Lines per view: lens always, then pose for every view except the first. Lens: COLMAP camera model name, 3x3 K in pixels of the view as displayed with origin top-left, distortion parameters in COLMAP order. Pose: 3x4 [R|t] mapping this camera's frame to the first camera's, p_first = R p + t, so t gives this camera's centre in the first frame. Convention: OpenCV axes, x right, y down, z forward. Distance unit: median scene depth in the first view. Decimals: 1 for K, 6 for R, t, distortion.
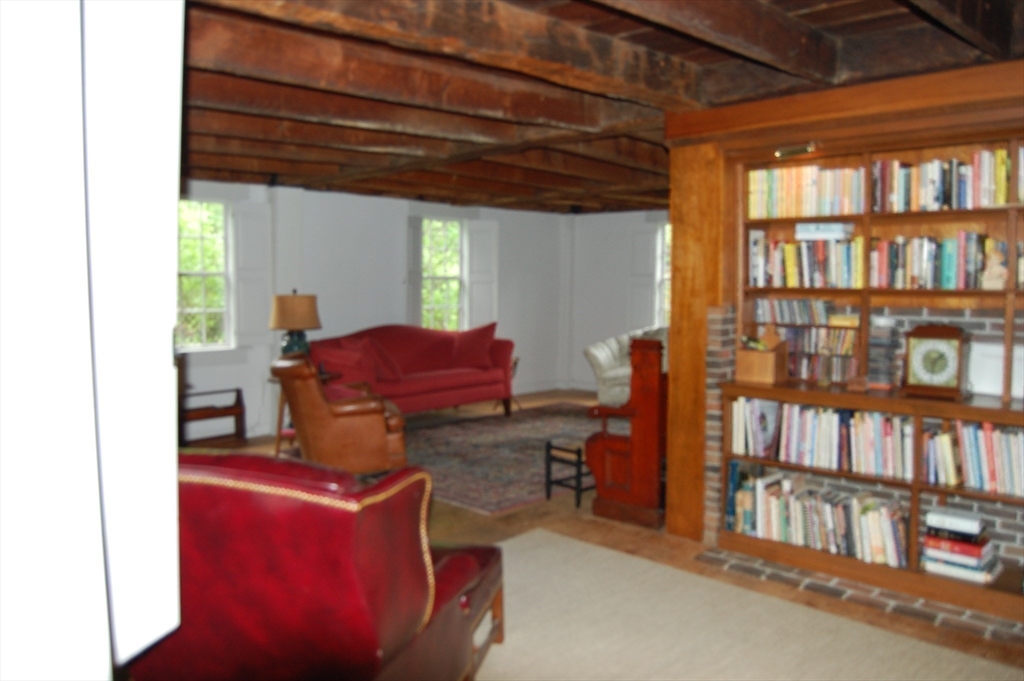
lens RADIAL K [[821.0, 0, 512.0], [0, 821.0, 340.5], [0, 0, 1]] dist [-0.117089, 0.077206]
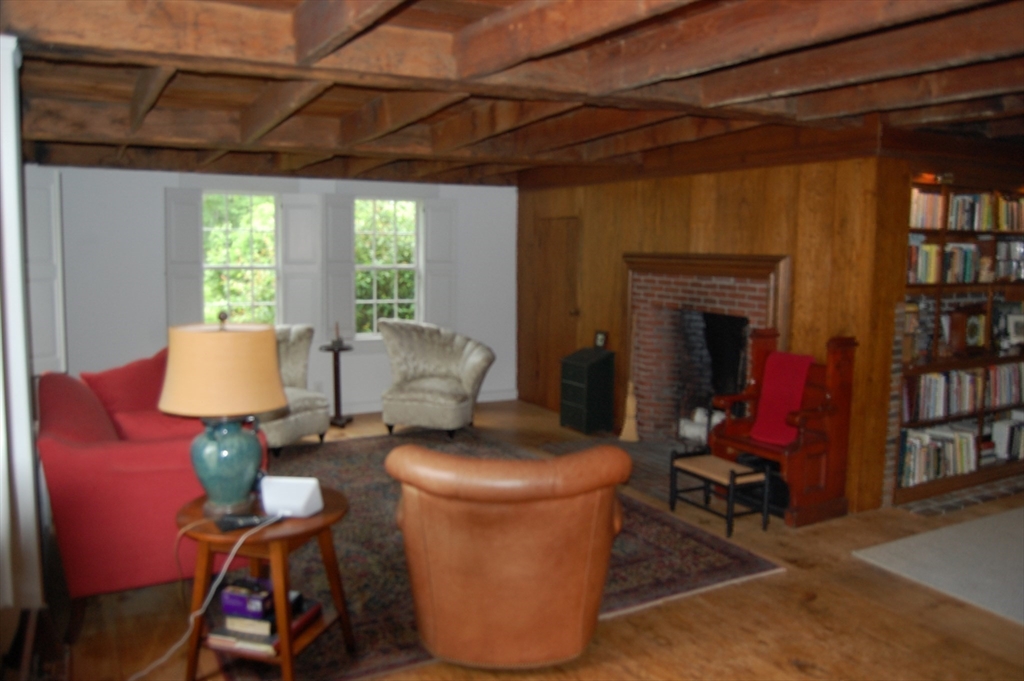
lens RADIAL K [[821.0, 0, 512.0], [0, 821.0, 340.5], [0, 0, 1]] dist [-0.117089, 0.077206]
pose [[0.289251, -0.099183, 0.952101, -0.991069], [0.067220, 0.994267, 0.083154, -0.117841], [-0.954890, 0.039948, 0.294260, 1.180234]]
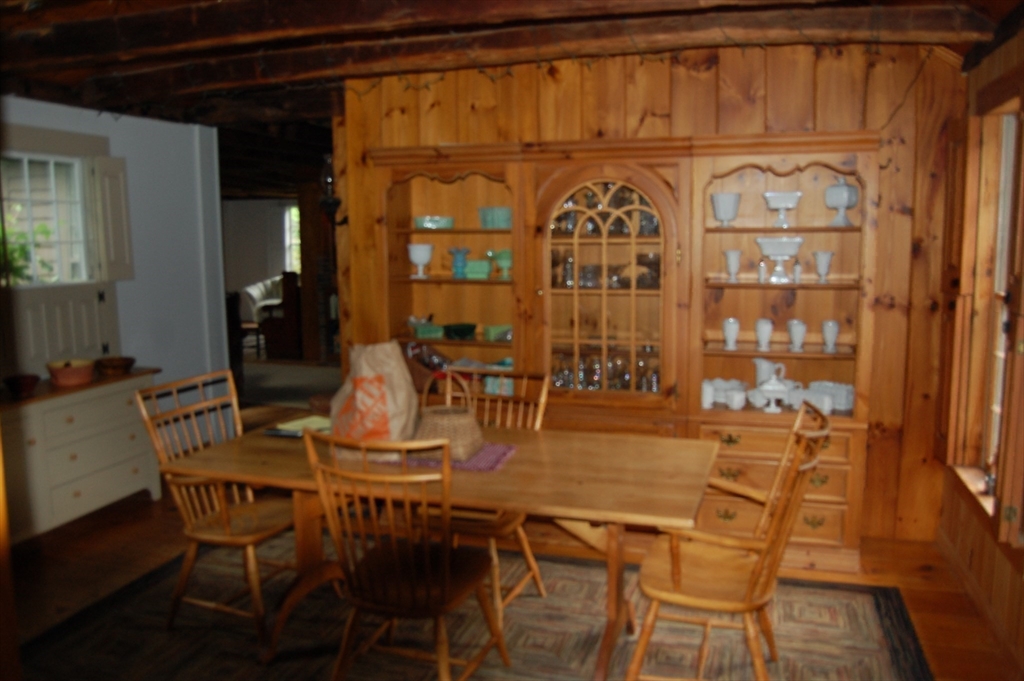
lens RADIAL K [[821.0, 0, 512.0], [0, 821.0, 340.5], [0, 0, 1]] dist [-0.117089, 0.077206]
pose [[0.899445, -0.060744, 0.432791, -0.265354], [0.041824, 0.997712, 0.053112, 0.098276], [-0.435028, -0.029670, 0.899928, -1.286224]]
